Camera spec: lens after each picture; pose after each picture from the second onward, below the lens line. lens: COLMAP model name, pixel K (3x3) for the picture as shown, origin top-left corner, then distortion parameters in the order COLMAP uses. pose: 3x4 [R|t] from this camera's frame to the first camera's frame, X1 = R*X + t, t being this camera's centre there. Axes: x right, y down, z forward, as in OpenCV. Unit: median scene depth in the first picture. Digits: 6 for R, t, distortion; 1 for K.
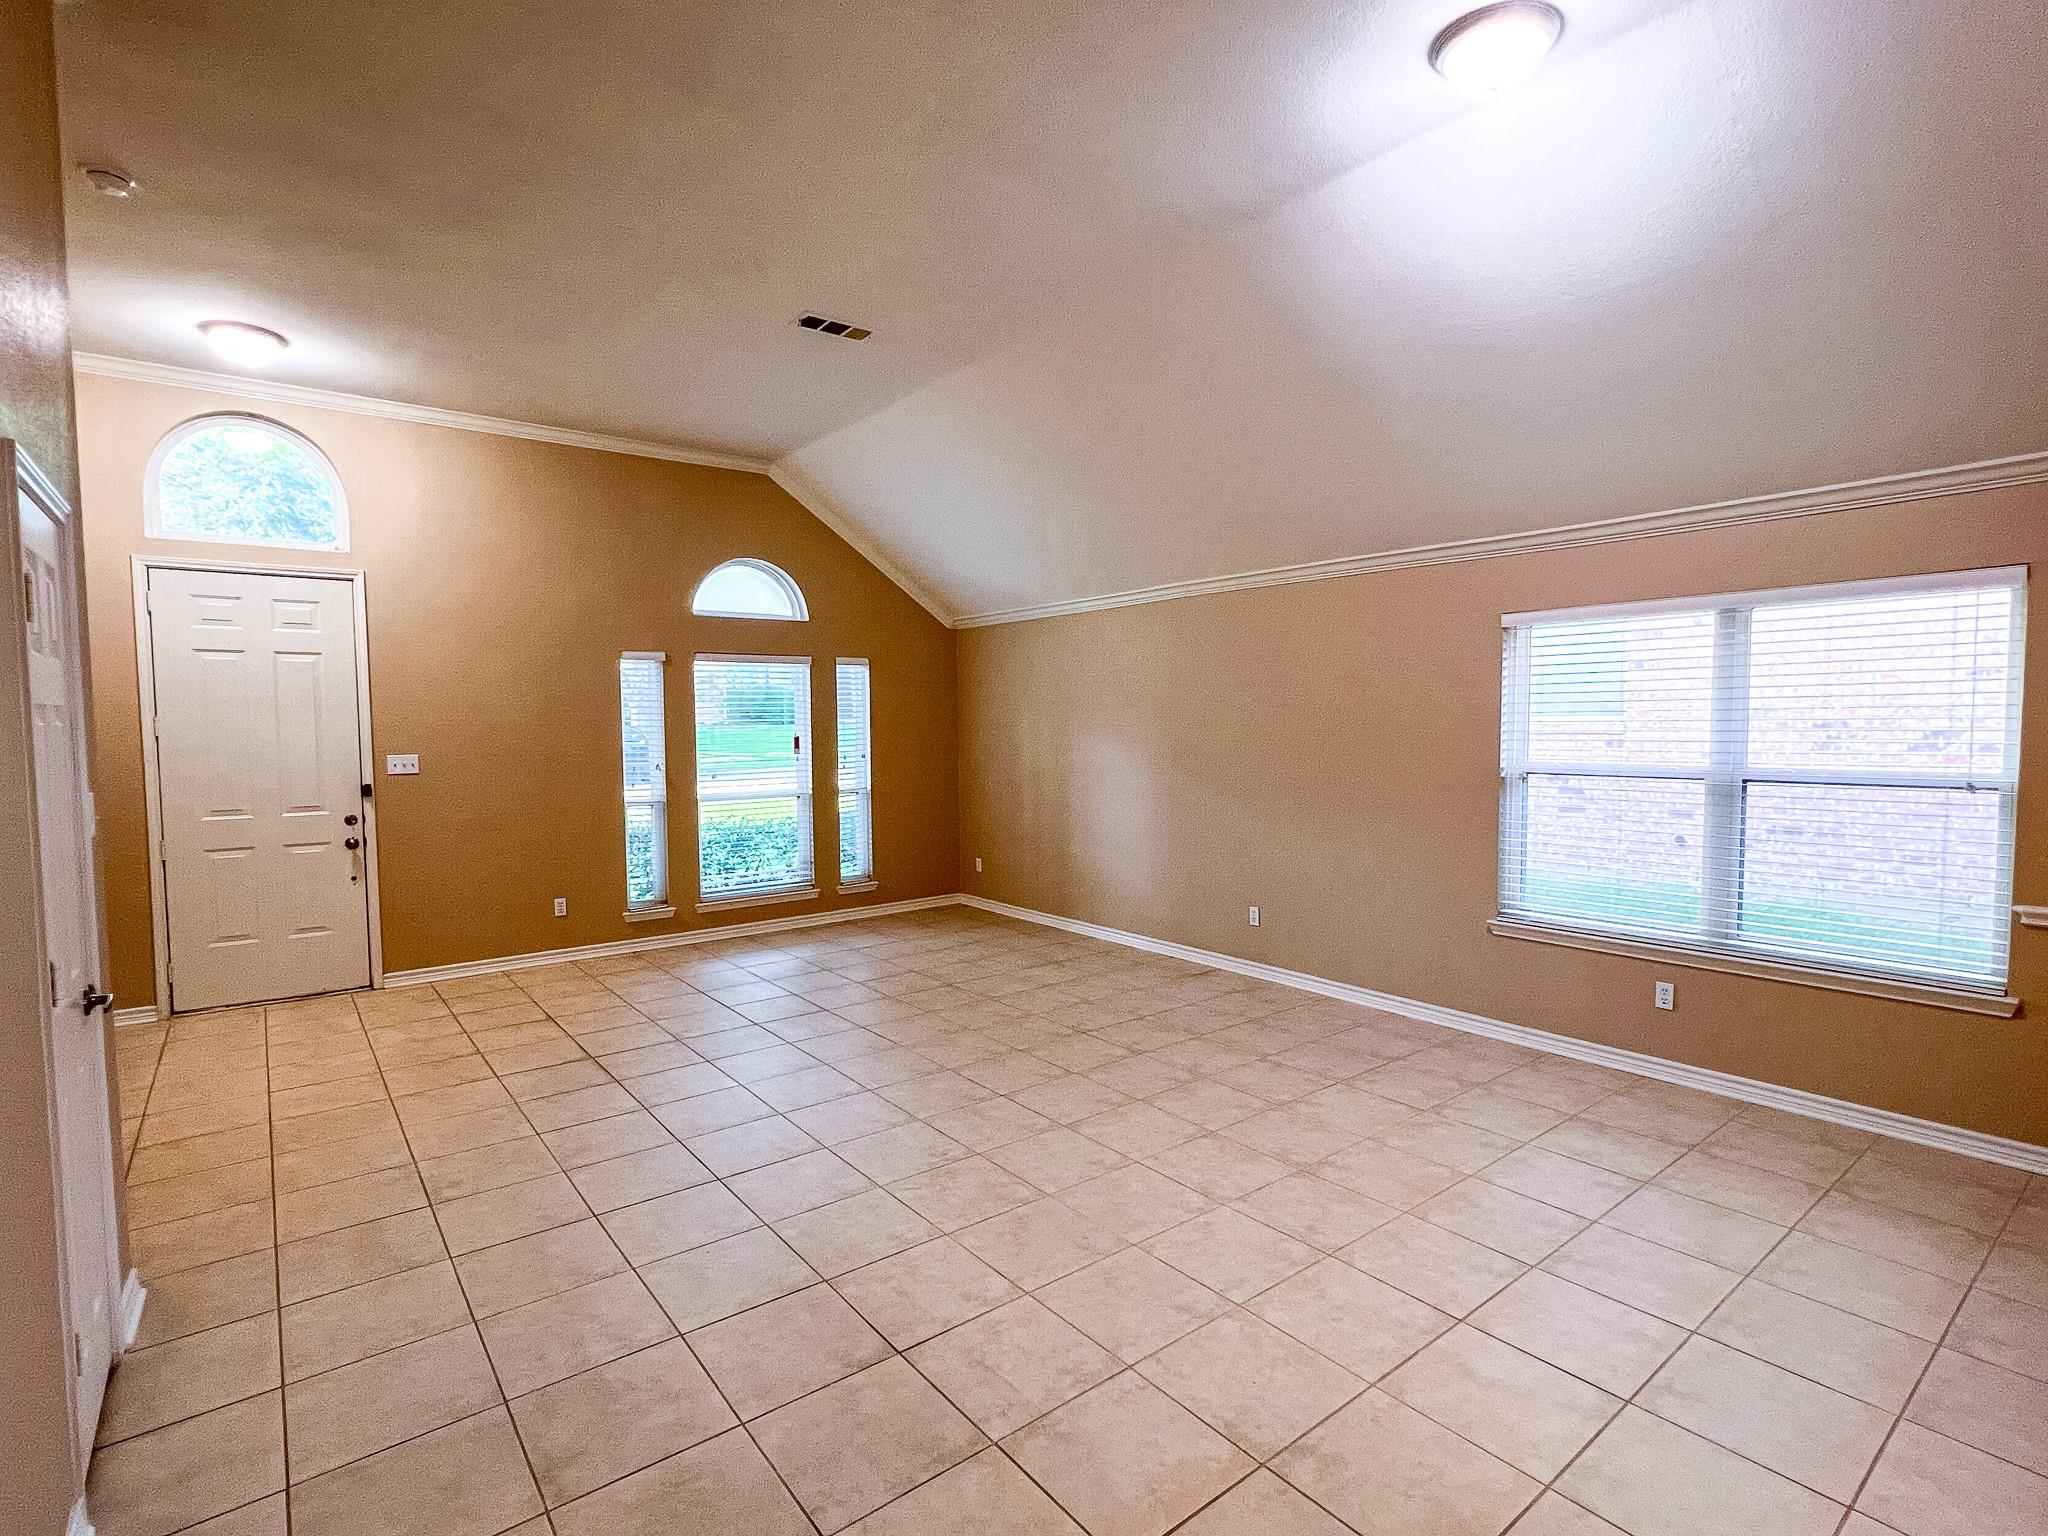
lens RADIAL K [[979.5, 0, 1023.7], [0, 979.5, 771.6], [0, 0, 1]] dist [-0.001038, -0.000002]
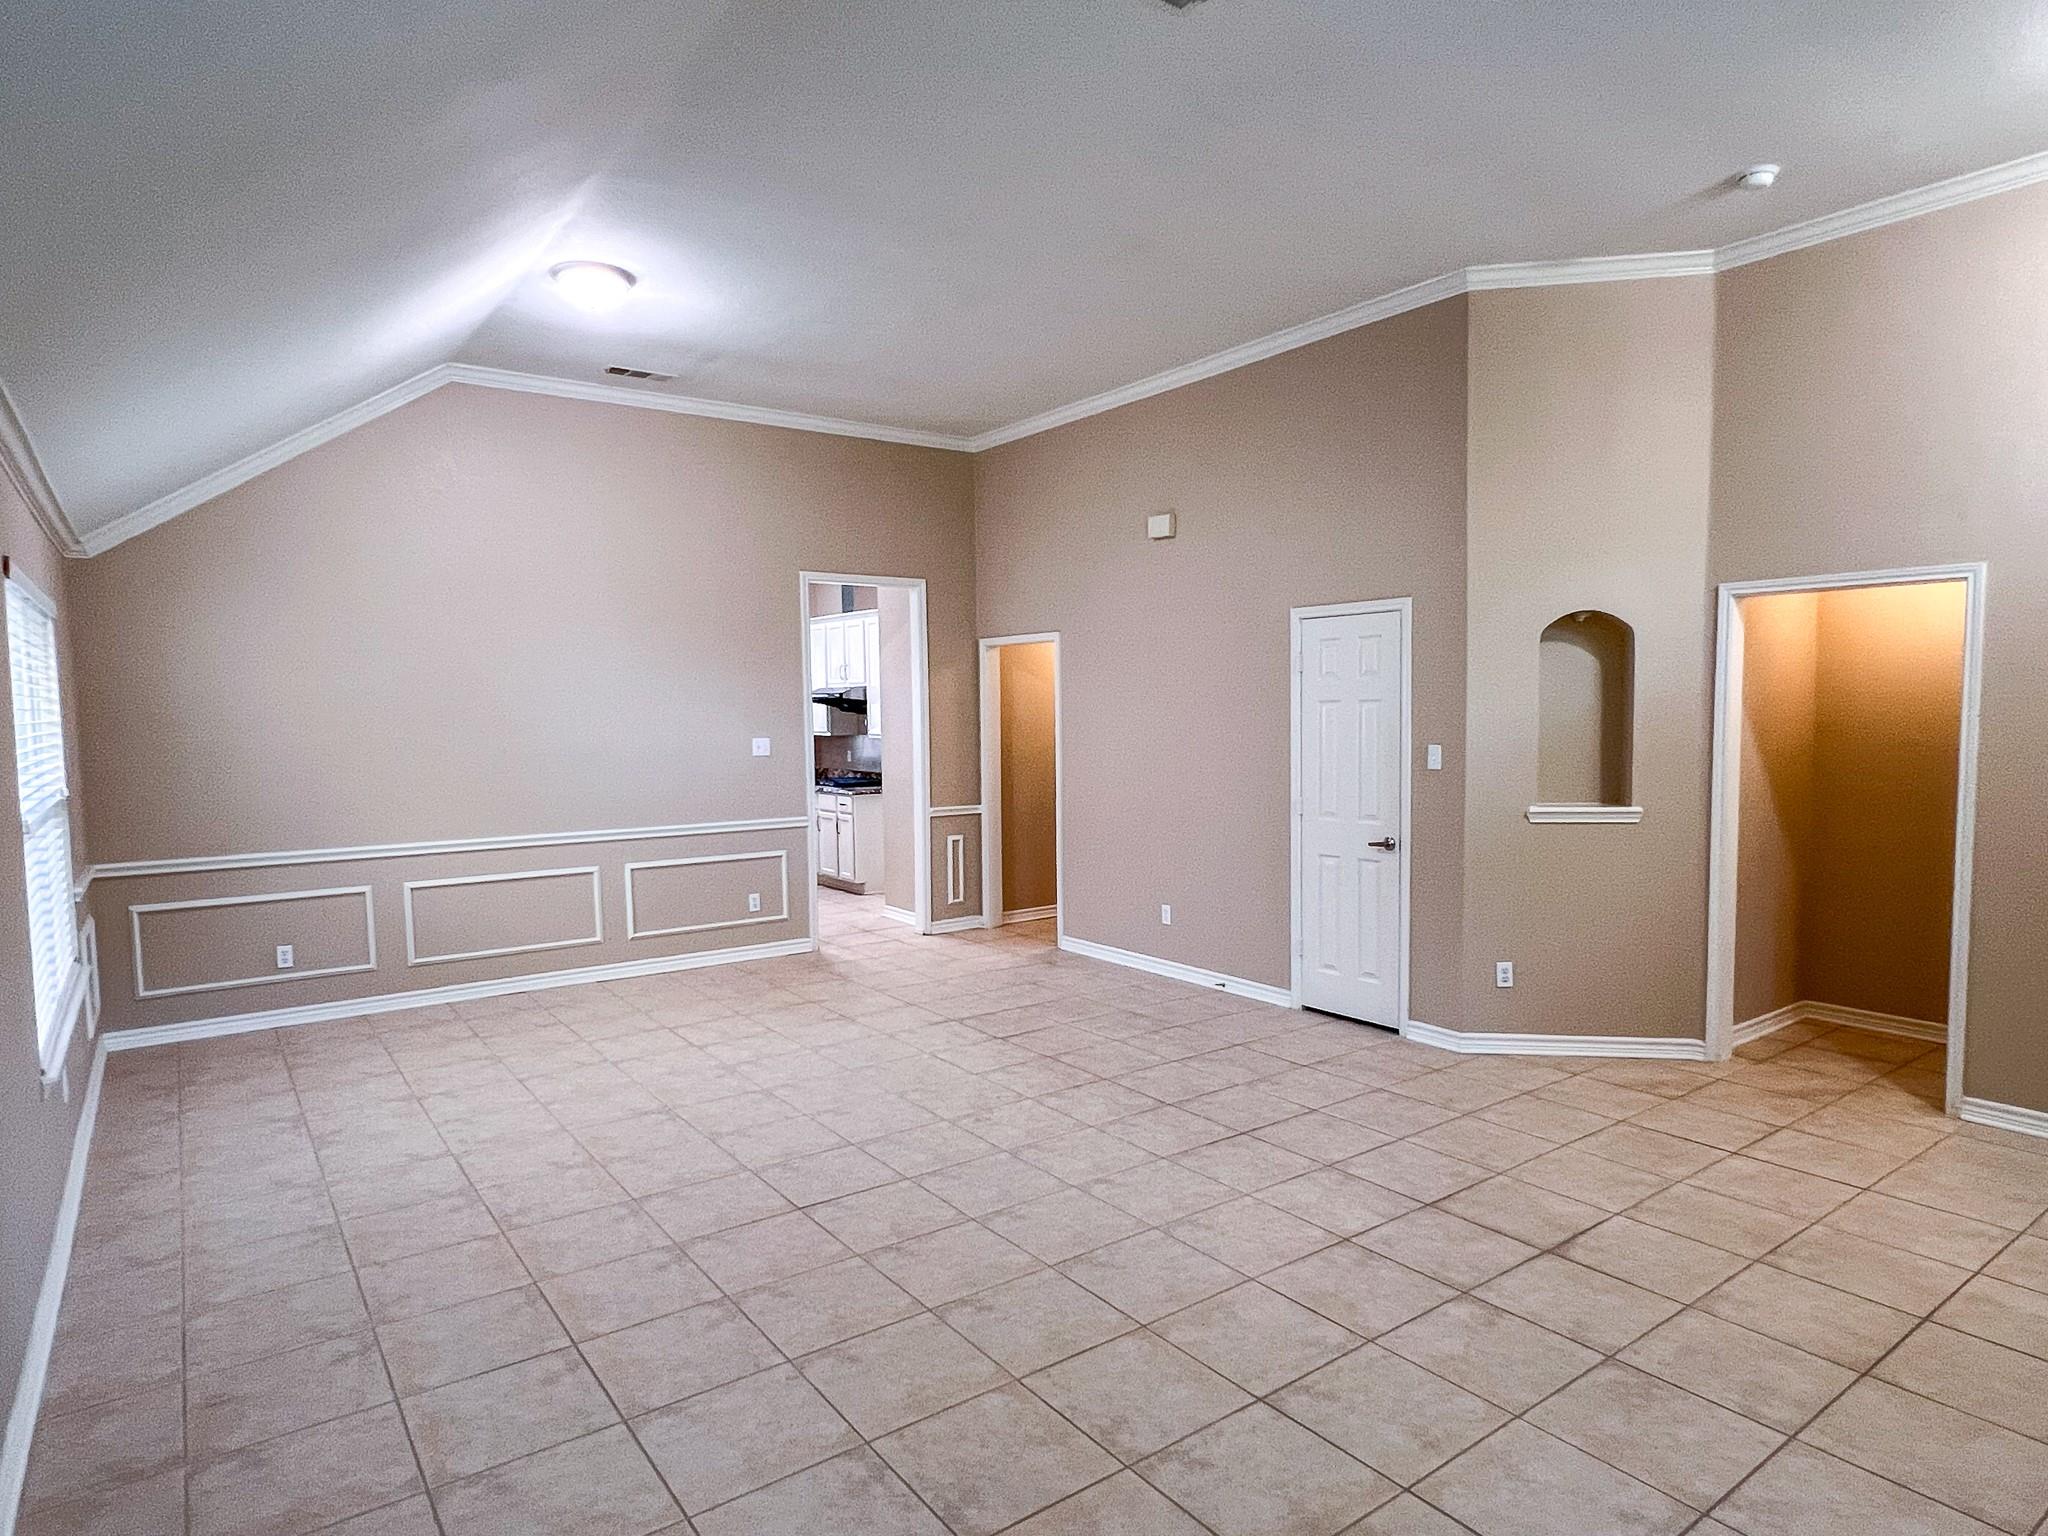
lens RADIAL K [[1155.9, 0, 1020.1], [0, 1155.9, 774.6], [0, 0, 1]] dist [0.002324, 0.000110]
pose [[-0.999129, 0.018348, 0.037483, -0.160222], [0.022364, 0.993715, 0.109686, -0.108914], [-0.035235, 0.110429, -0.993259, 1.947136]]
